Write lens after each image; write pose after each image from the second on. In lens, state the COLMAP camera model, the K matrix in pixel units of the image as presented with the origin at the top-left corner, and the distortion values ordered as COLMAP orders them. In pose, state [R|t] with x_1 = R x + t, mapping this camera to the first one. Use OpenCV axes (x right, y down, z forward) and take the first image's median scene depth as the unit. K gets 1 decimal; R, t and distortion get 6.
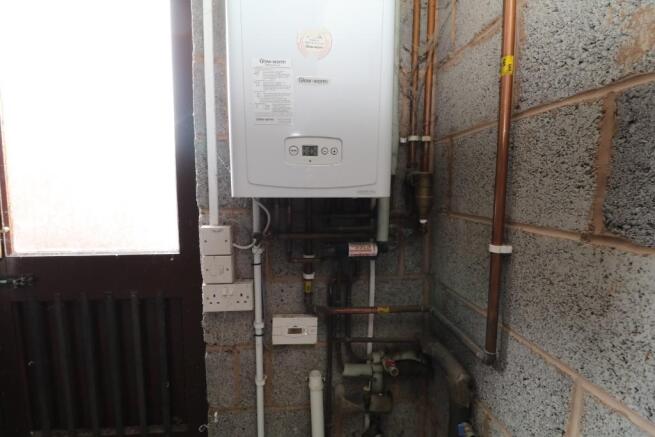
lens RADIAL K [[308.1, 0, 326.2], [0, 308.1, 218.9], [0, 0, 1]] dist [-0.002235, -0.010974]
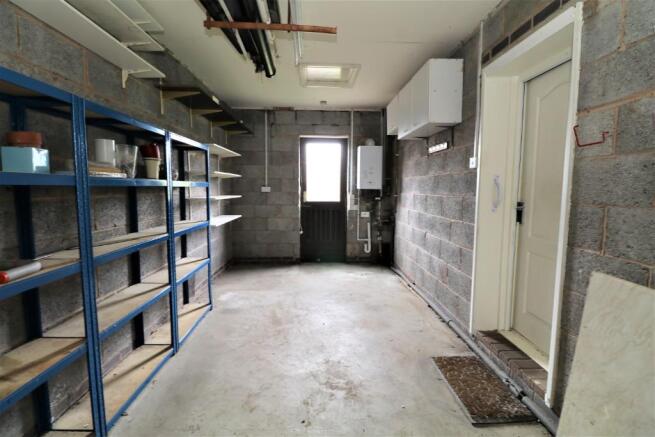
lens RADIAL K [[308.1, 0, 328.9], [0, 308.1, 216.9], [0, 0, 1]] dist [-0.002235, -0.010974]
pose [[0.998904, 0.007502, -0.046198, -0.486316], [-0.008165, 0.999866, -0.014189, 0.490077], [0.046085, 0.014551, 0.998832, -4.421788]]
